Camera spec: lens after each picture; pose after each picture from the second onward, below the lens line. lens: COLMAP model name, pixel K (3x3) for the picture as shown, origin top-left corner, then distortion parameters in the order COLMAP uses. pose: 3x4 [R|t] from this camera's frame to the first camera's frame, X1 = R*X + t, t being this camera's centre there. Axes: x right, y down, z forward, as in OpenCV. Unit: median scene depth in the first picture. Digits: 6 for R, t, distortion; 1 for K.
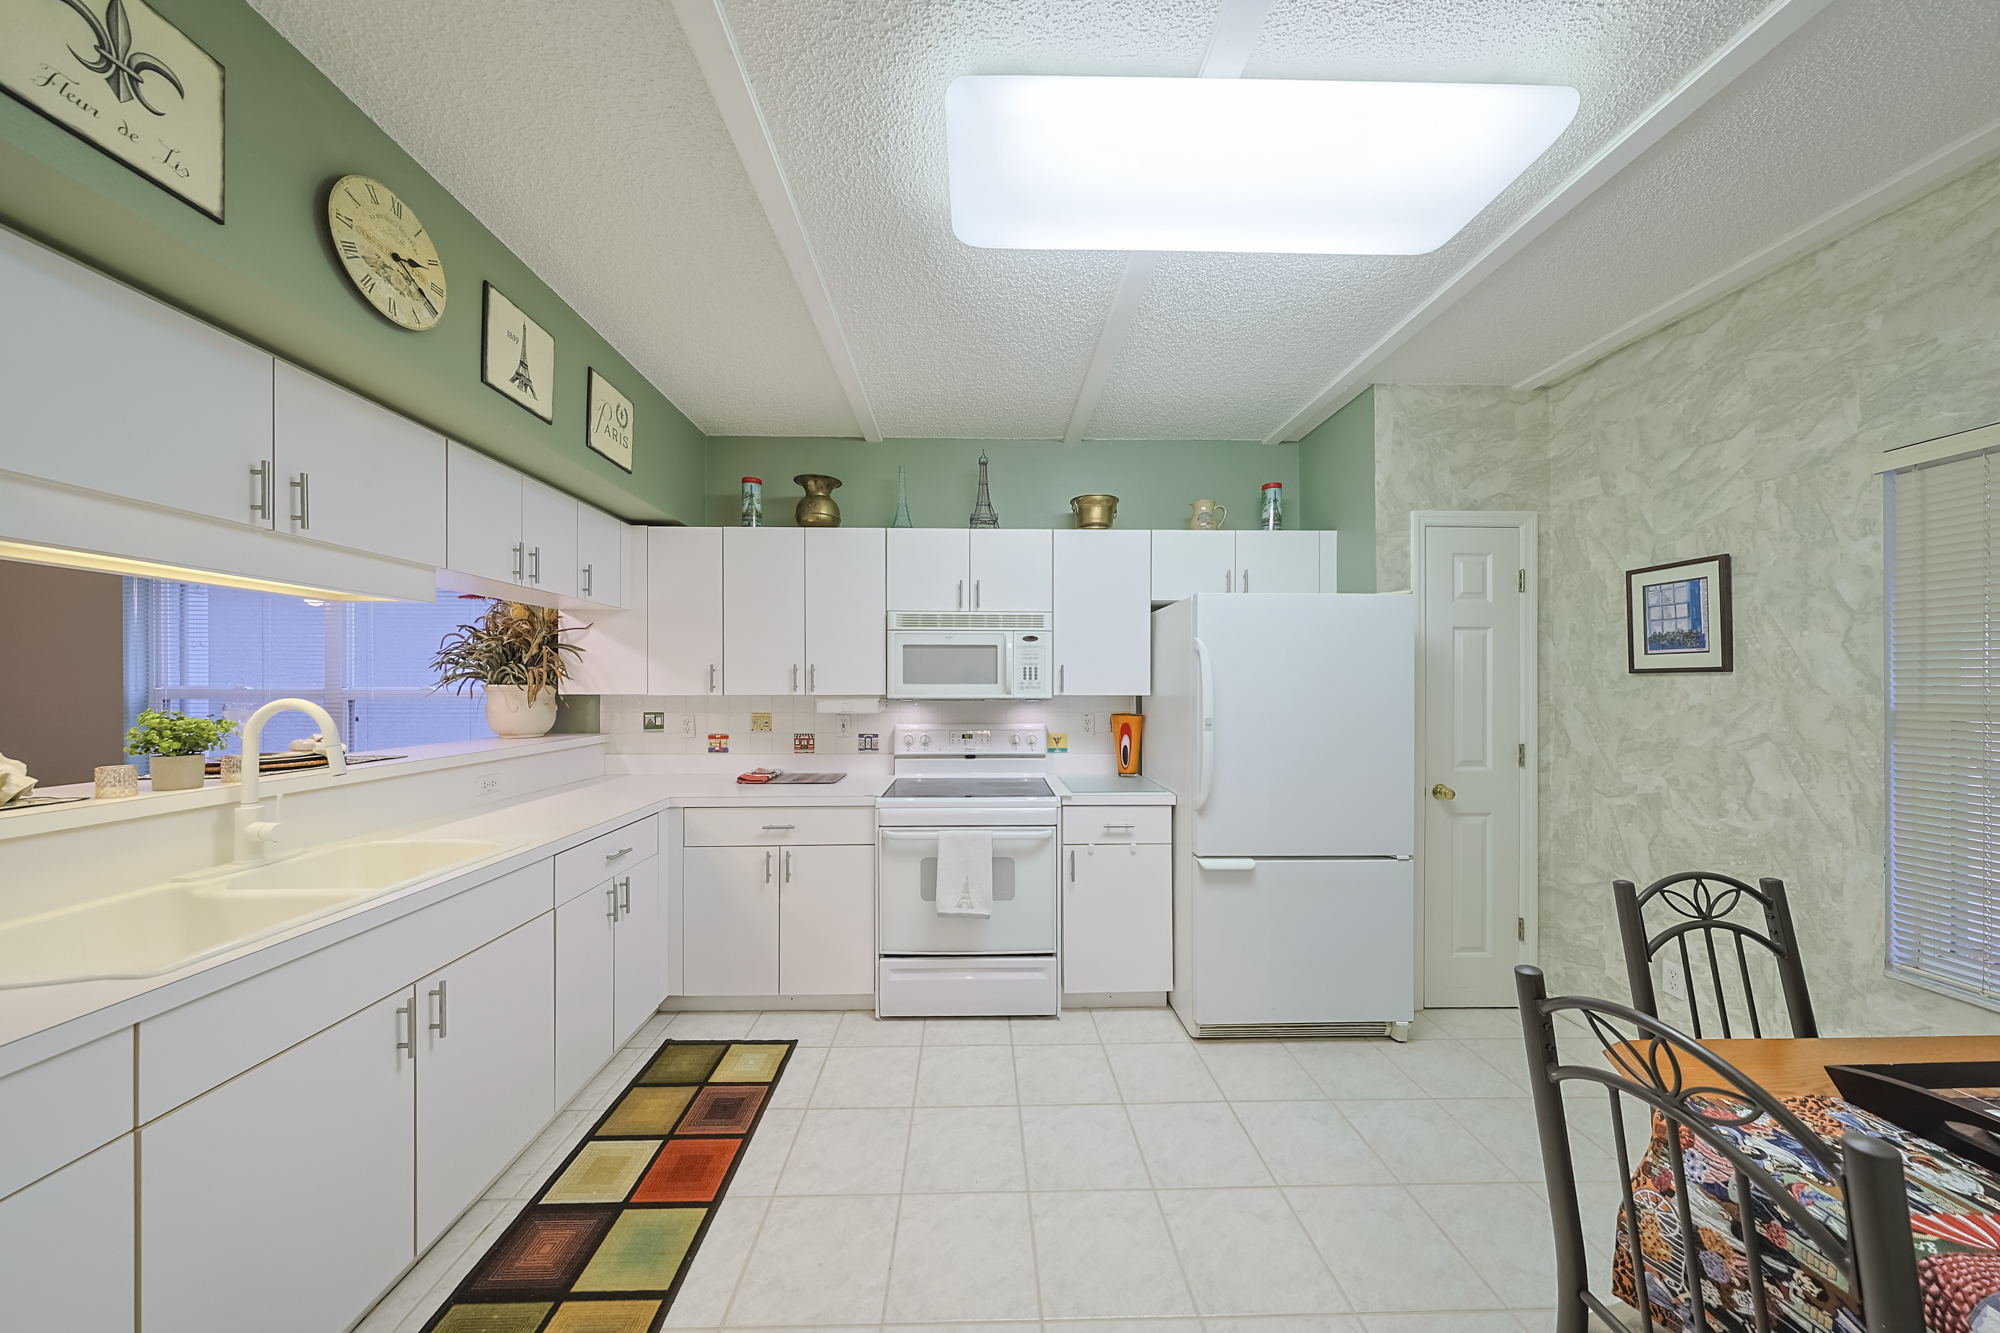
lens RADIAL K [[629.1, 0, 975.3], [0, 629.1, 684.1], [0, 0, 1]] dist [-0.000769, -0.000060]
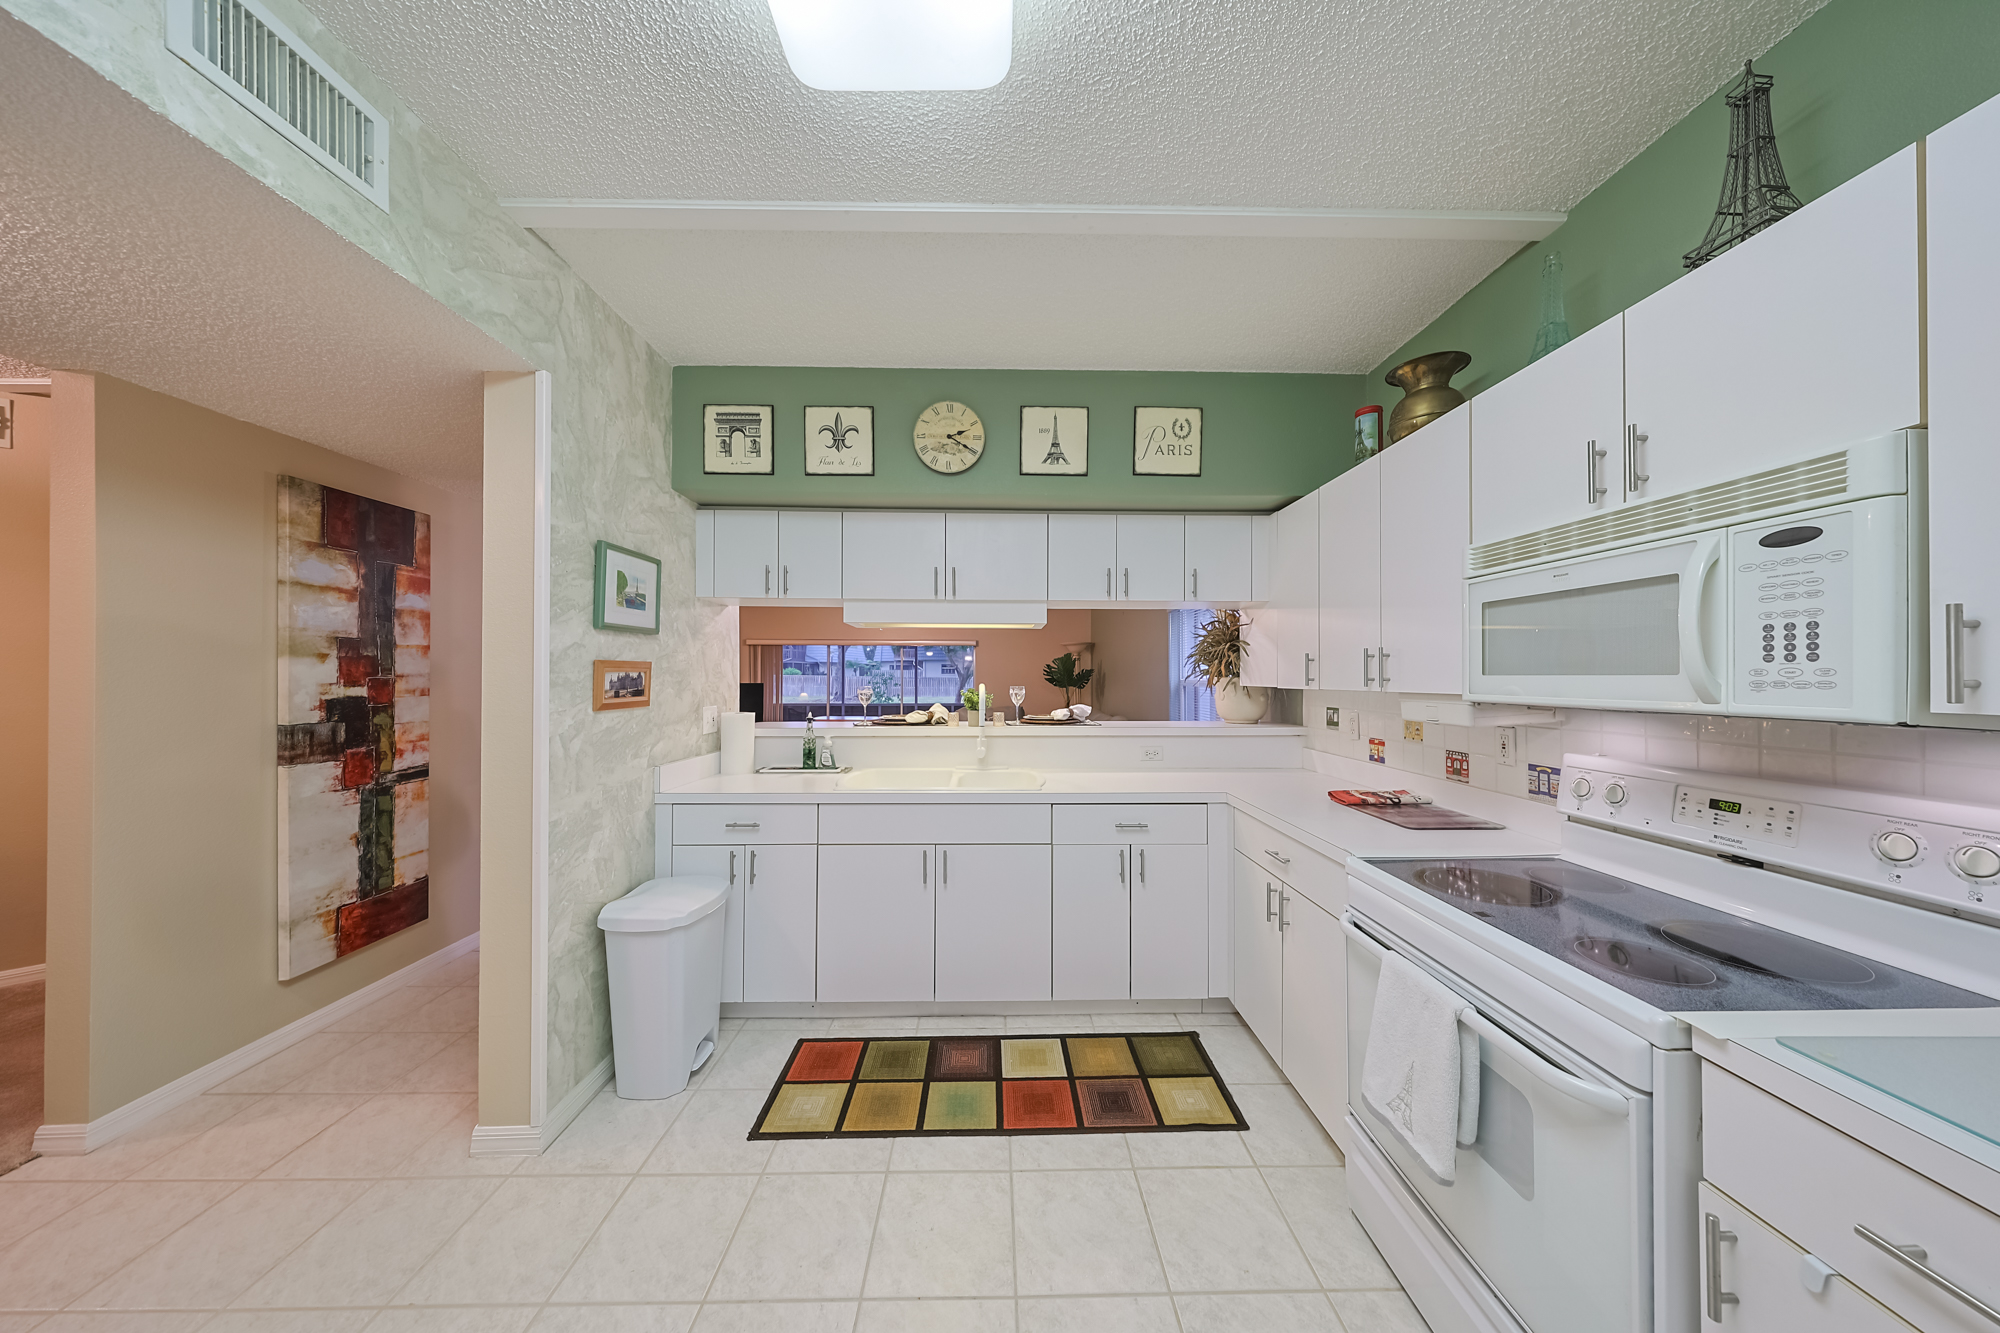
lens RADIAL K [[615.0, 0, 1004.3], [0, 615.0, 672.0], [0, 0, 1]] dist [-0.002911, 0.001980]
pose [[0.002494, -0.008568, -0.999960, 0.511527], [0.000046, 0.999963, -0.008568, 0.001723], [0.999997, -0.000025, 0.002495, 0.724627]]
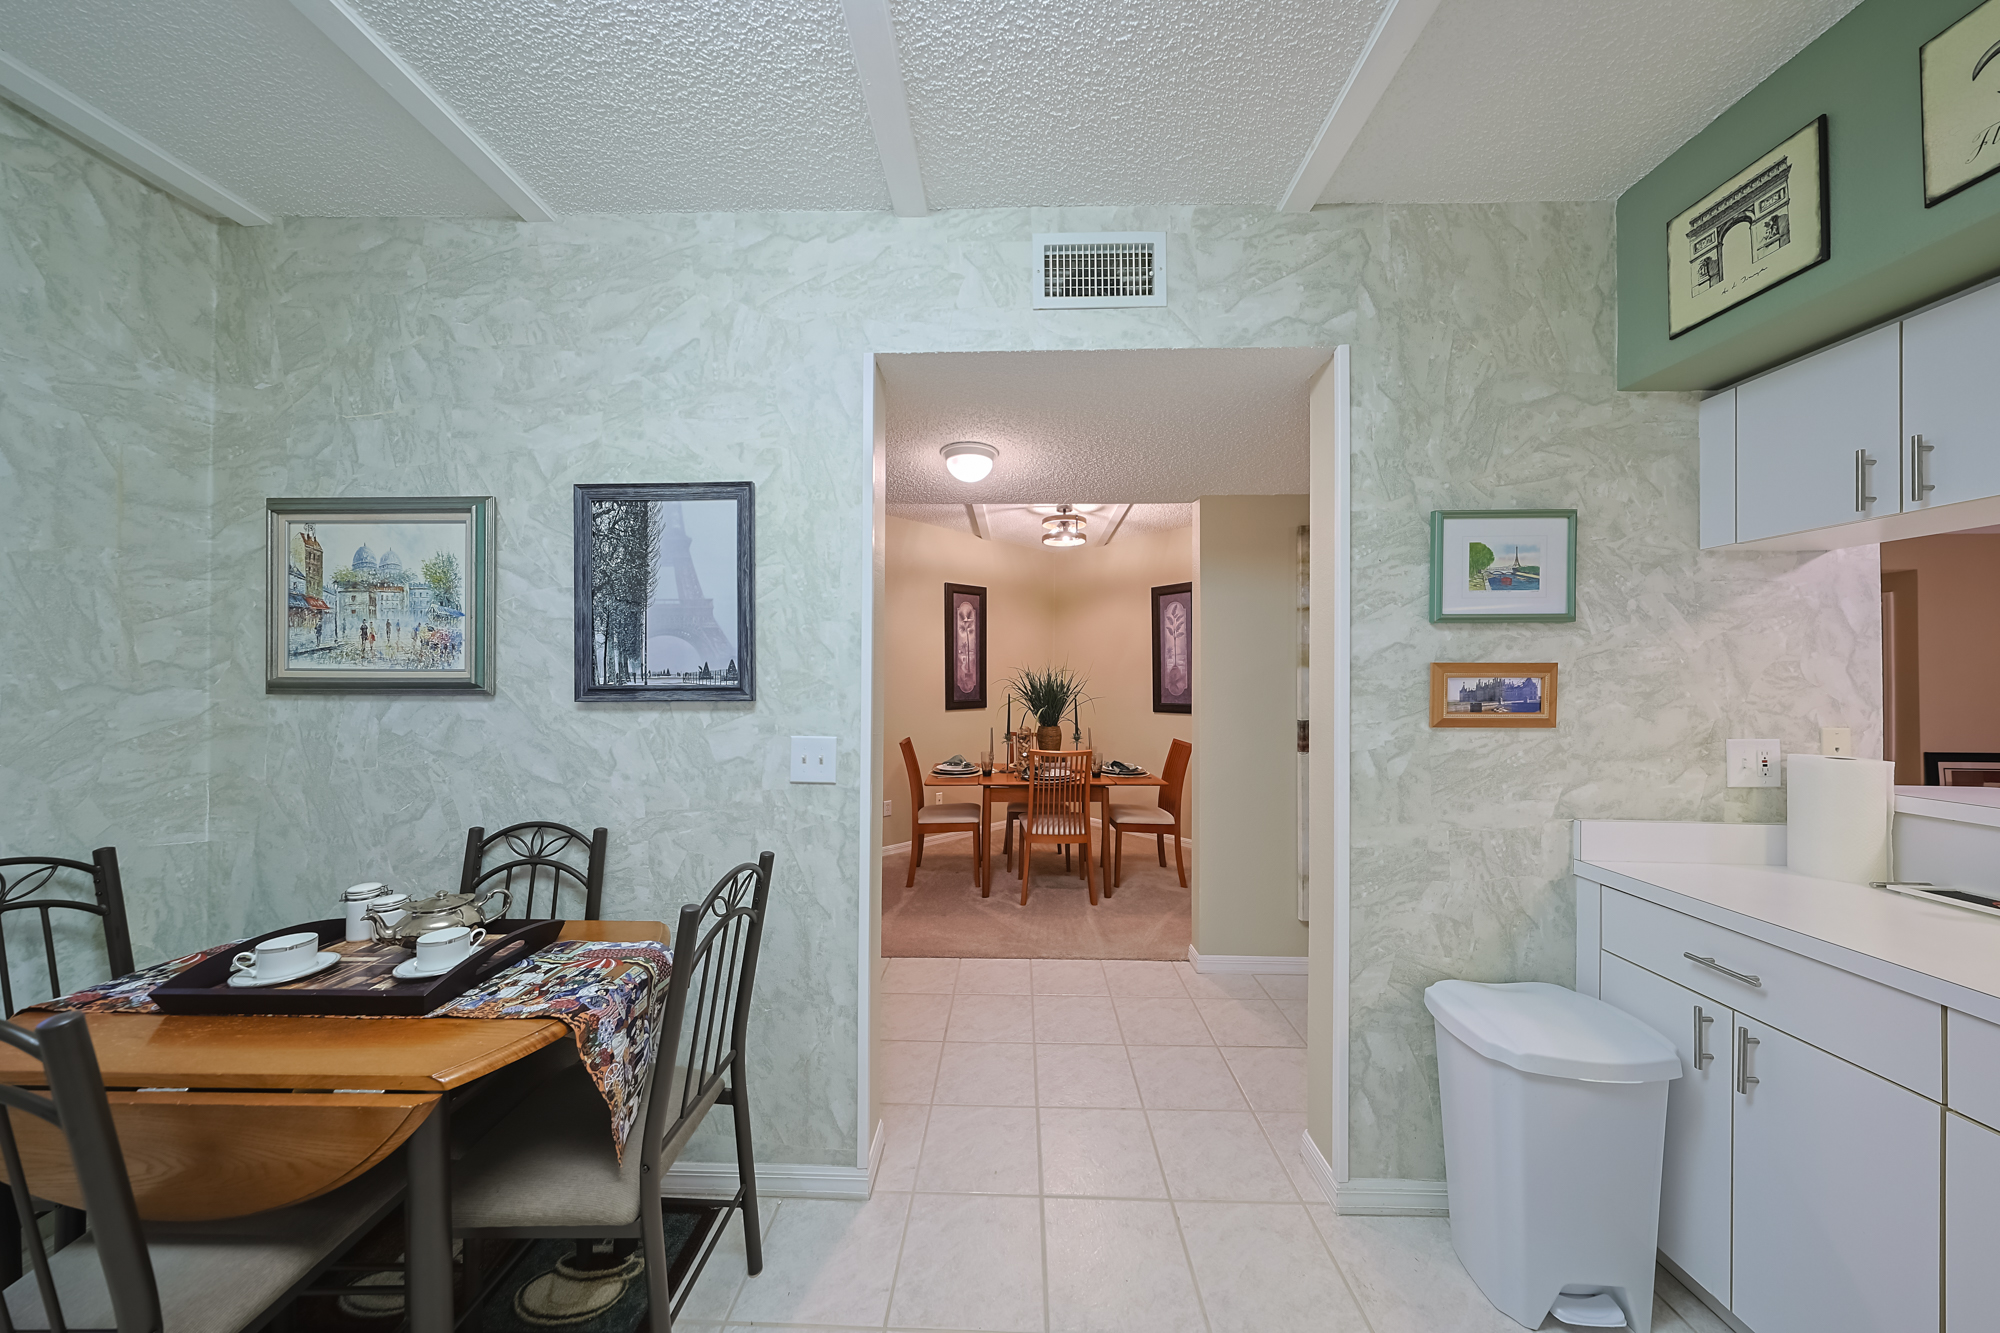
lens RADIAL K [[615.0, 0, 1004.3], [0, 615.0, 672.0], [0, 0, 1]] dist [-0.002911, 0.001980]
pose [[-0.998930, -0.006657, 0.045774, 0.085997], [-0.007106, 0.999928, -0.009651, -0.002519], [-0.045707, -0.009966, -0.998905, 0.861591]]
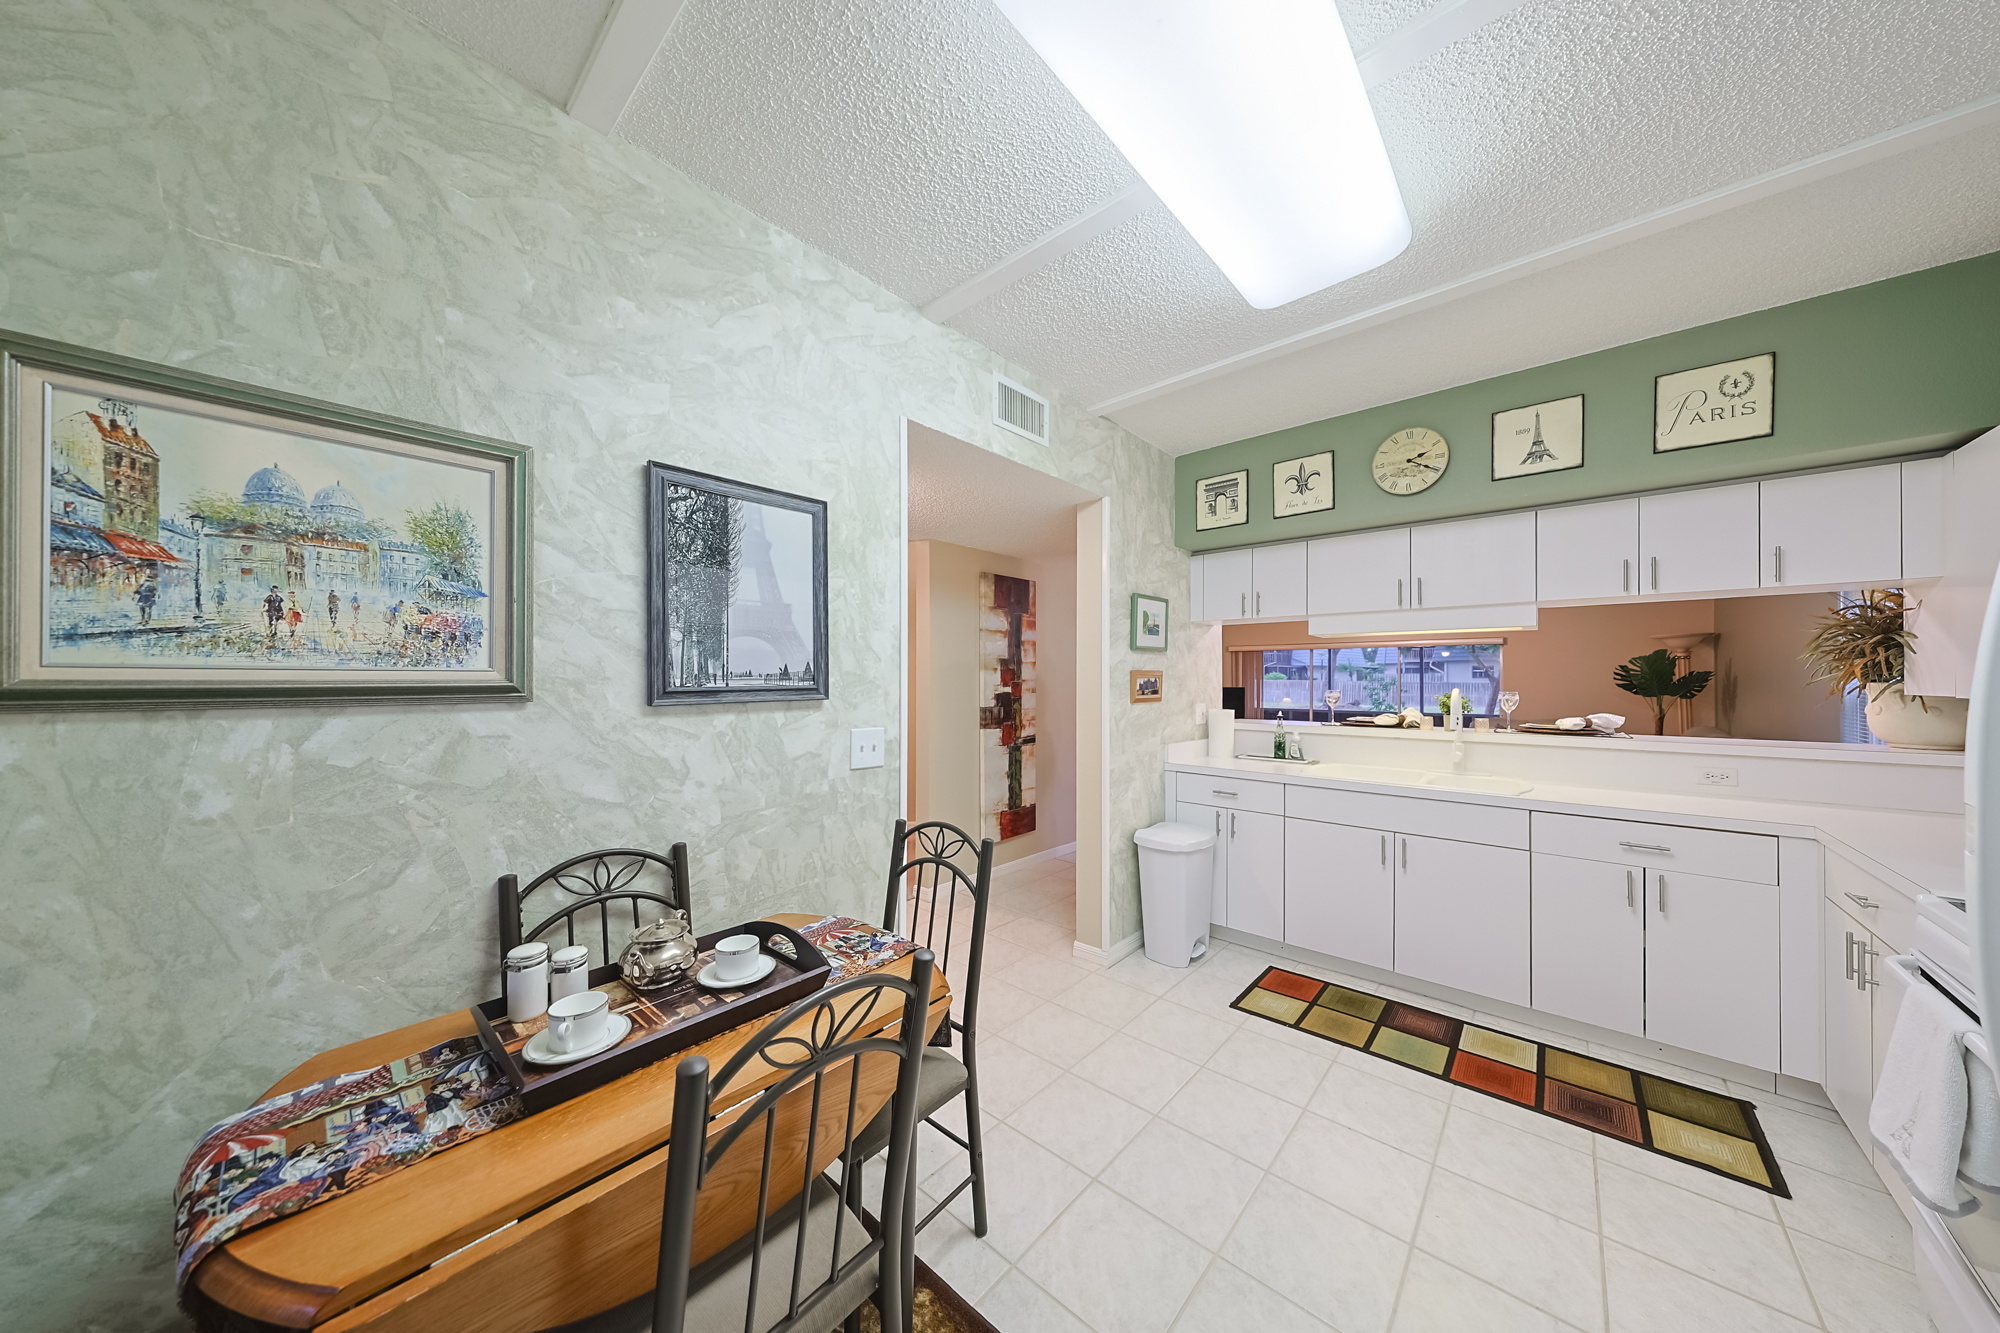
lens RADIAL K [[632.5, 0, 997.6], [0, 632.5, 676.5], [0, 0, 1]] dist [0.000398, -0.000081]
pose [[-0.679742, -0.007245, -0.733416, 0.860387], [-0.001957, 0.999966, -0.008064, 0.002657], [0.733449, -0.004046, -0.679732, 0.876256]]
